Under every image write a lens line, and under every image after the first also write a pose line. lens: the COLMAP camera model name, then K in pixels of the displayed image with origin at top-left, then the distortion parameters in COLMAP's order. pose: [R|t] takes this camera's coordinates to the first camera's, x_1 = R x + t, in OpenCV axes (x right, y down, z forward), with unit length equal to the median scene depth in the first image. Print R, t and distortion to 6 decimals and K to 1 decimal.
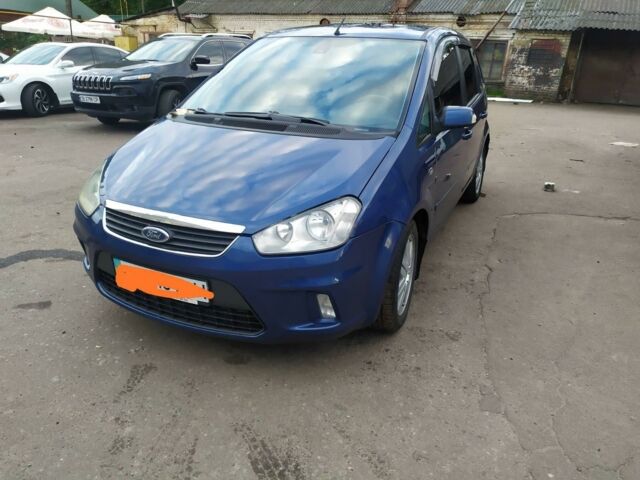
lens RADIAL K [[1031.8, 0, 320.3], [0, 1031.8, 241.4], [0, 0, 1]] dist [0.072326, 0.000000]
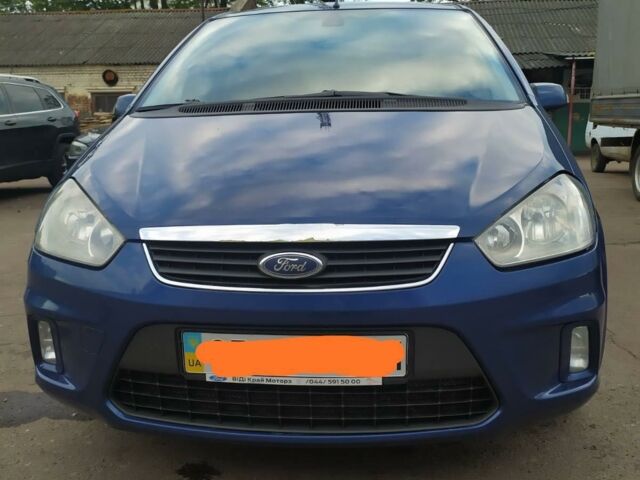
lens RADIAL K [[1031.8, 0, 319.3], [0, 1031.8, 238.2], [0, 0, 1]] dist [0.072326, 0.000000]
pose [[0.838153, -0.067540, 0.541238, -0.434741], [0.181396, 0.970336, -0.159821, 0.067328], [-0.514389, 0.232132, 0.825541, 0.553803]]
